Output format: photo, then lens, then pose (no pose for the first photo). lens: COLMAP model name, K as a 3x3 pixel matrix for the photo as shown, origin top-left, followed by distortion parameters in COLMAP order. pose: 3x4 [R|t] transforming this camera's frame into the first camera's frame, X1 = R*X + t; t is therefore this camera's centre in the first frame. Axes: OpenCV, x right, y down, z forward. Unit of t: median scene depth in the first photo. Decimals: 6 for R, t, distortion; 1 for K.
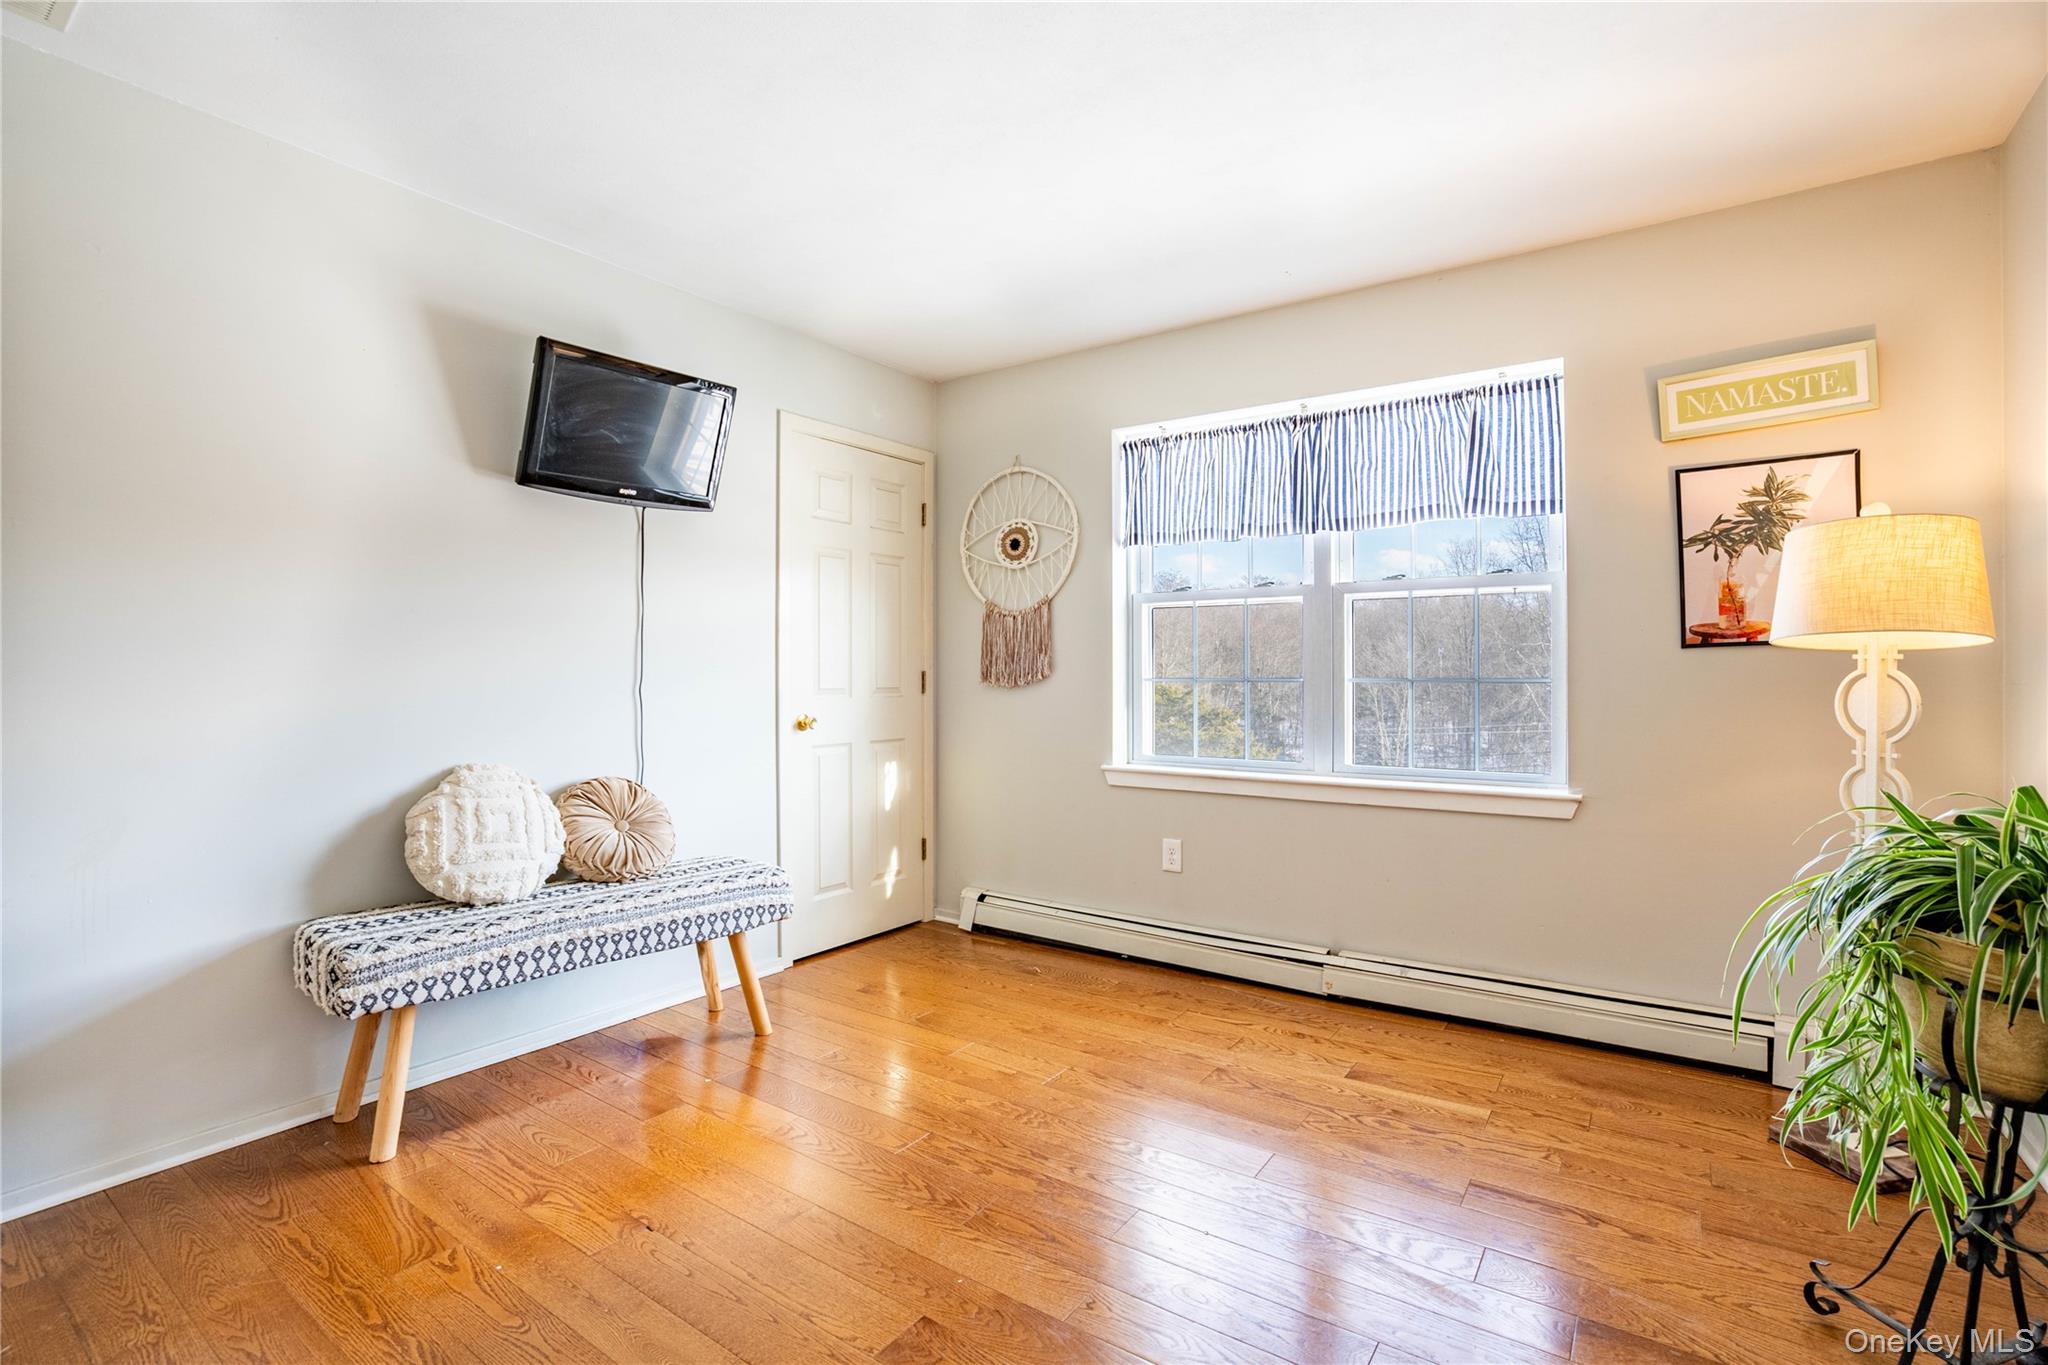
lens RADIAL K [[946.5, 0, 1030.7], [0, 946.5, 673.4], [0, 0, 1]] dist [-0.025407, 0.001014]
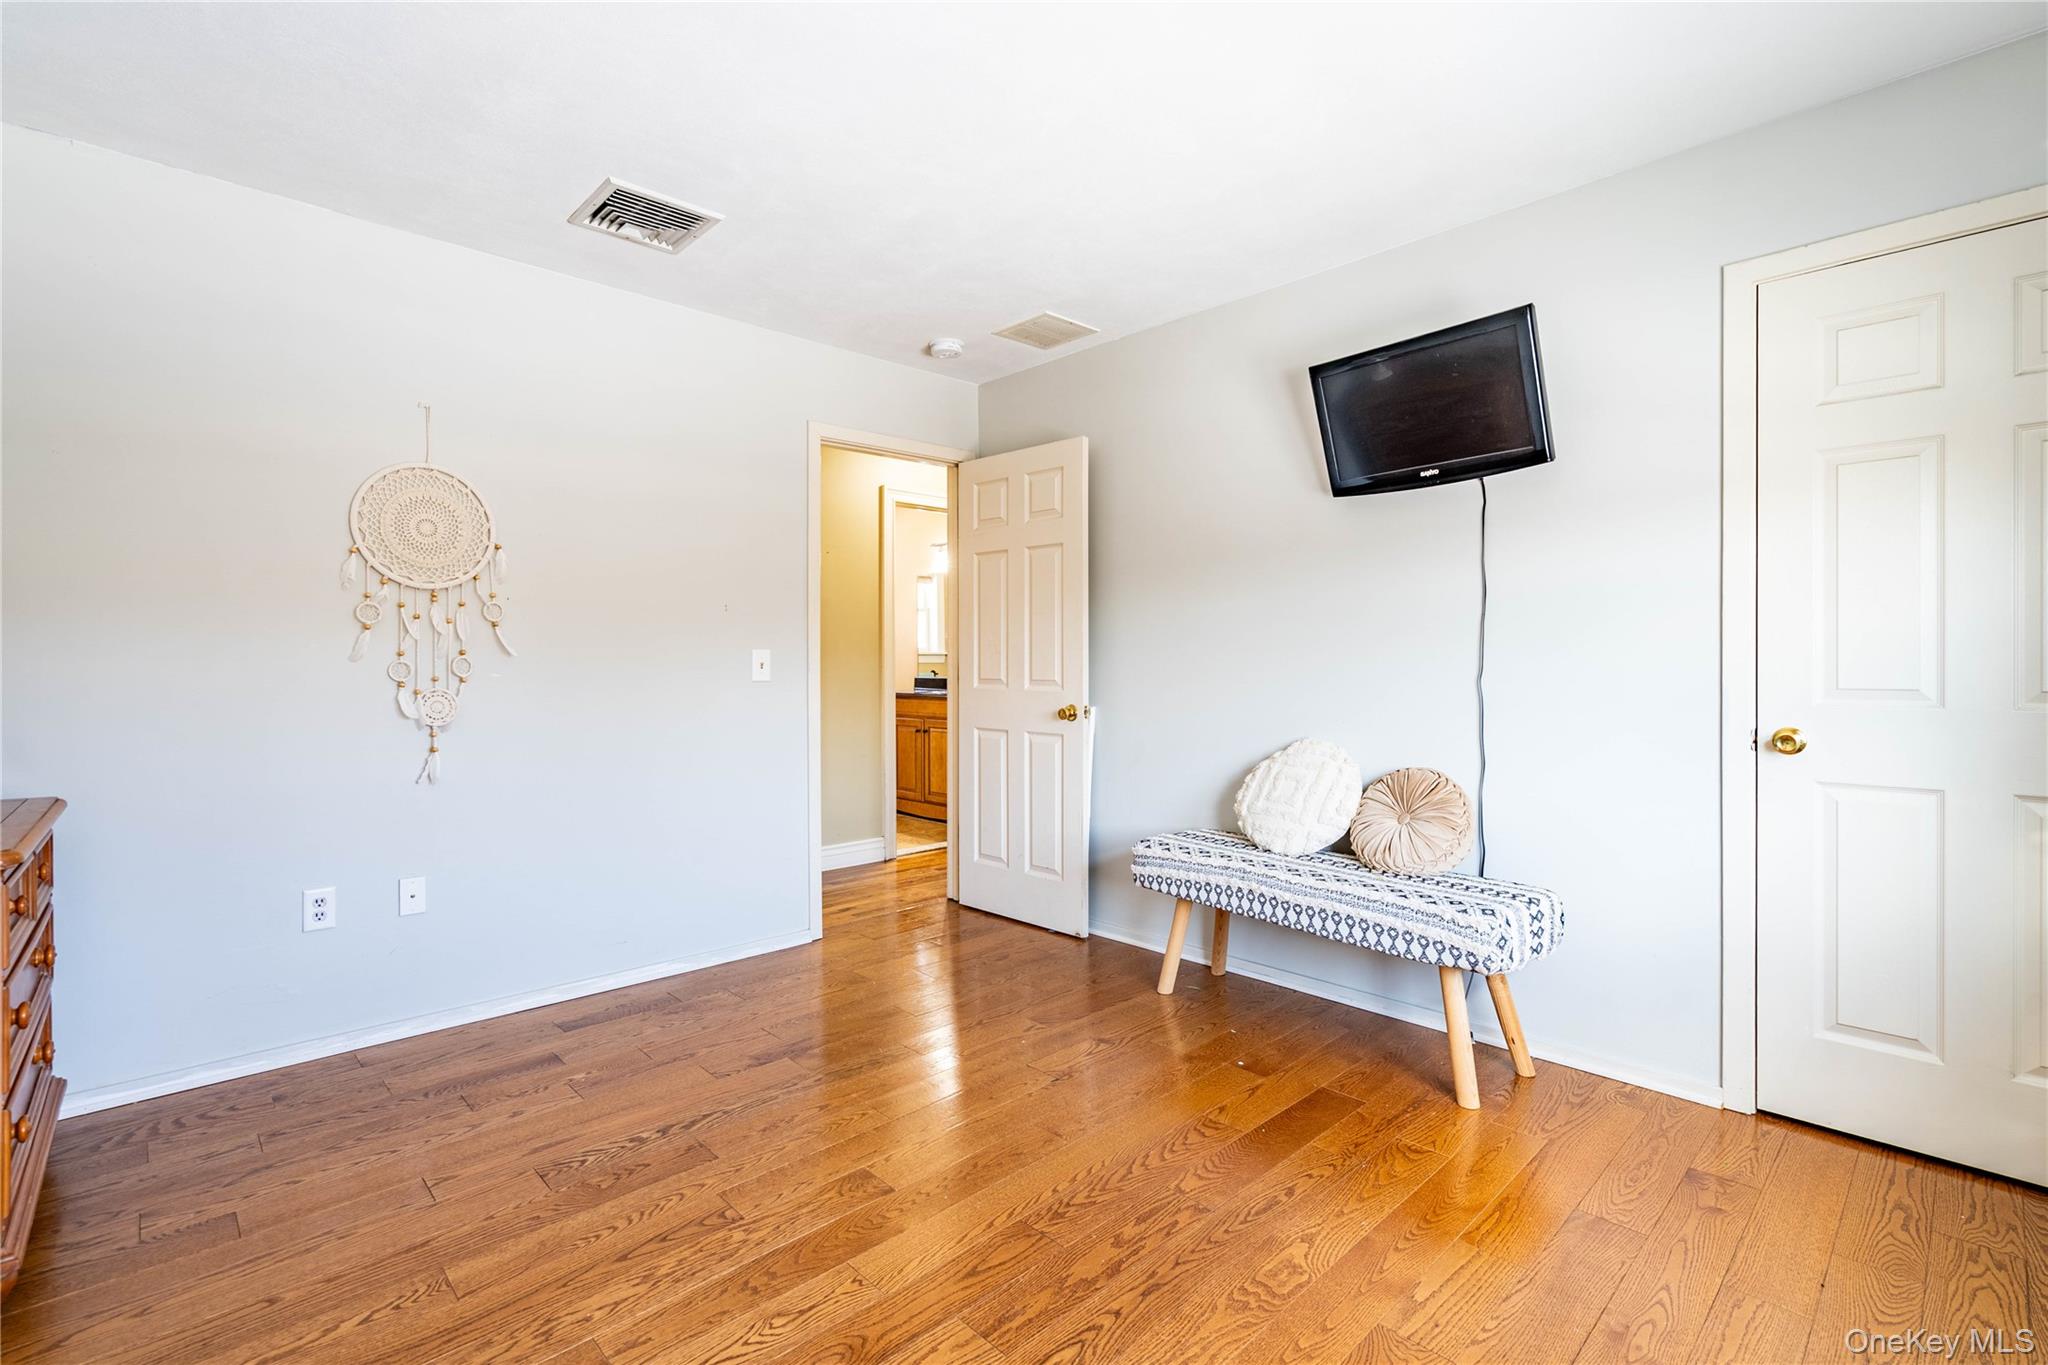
lens RADIAL K [[922.7, 0, 1027.5], [0, 922.7, 673.9], [0, 0, 1]] dist [-0.035078, 0.000279]
pose [[-0.205515, -0.004407, -0.978644, 0.510118], [-0.010017, 0.999947, -0.002399, 0.015811], [0.978603, 0.009310, -0.205548, 0.719869]]
